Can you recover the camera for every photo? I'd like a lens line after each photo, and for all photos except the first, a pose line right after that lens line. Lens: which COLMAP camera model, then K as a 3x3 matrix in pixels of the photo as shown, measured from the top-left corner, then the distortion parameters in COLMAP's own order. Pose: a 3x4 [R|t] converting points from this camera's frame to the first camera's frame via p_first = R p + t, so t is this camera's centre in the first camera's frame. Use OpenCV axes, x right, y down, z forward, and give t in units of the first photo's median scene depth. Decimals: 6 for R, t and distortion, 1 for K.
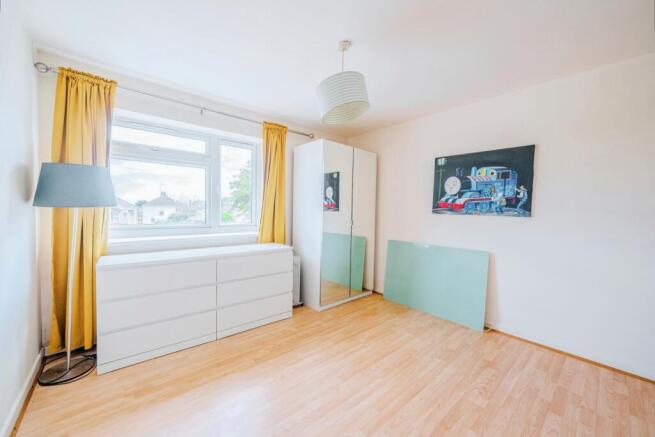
lens RADIAL K [[248.5, 0, 326.5], [0, 248.5, 215.0], [0, 0, 1]] dist [0.000305, 0.000002]
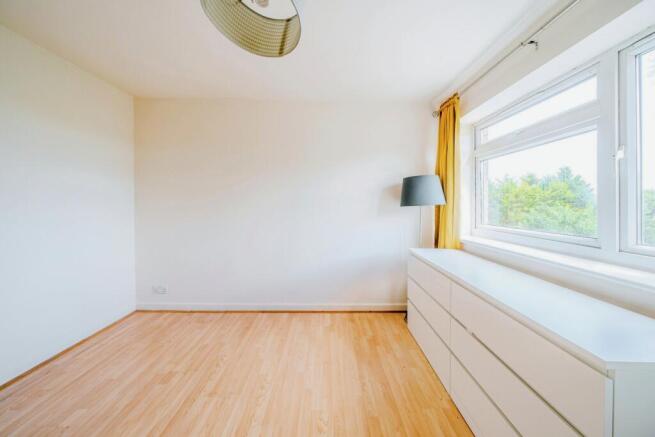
lens RADIAL K [[230.2, 0, 328.6], [0, 230.2, 204.2], [0, 0, 1]] dist [-0.001468, -0.000064]
pose [[-0.650153, -0.022915, -0.759458, 0.277713], [-0.036234, 0.999343, 0.000866, -0.021679], [0.758939, 0.028081, -0.650556, 1.158872]]
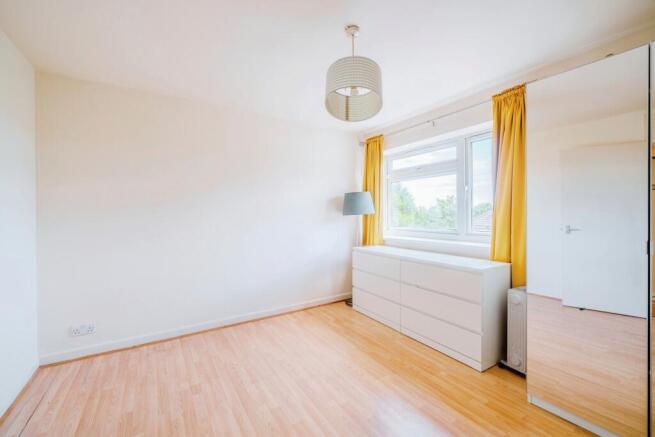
lens RADIAL K [[274.9, 0, 326.3], [0, 274.9, 214.1], [0, 0, 1]] dist [0.002019, -0.000012]
pose [[-0.146327, -0.014872, -0.989124, 0.842703], [-0.017676, 0.999767, -0.012417, -0.007990], [0.989078, 0.015666, -0.146556, 0.852783]]
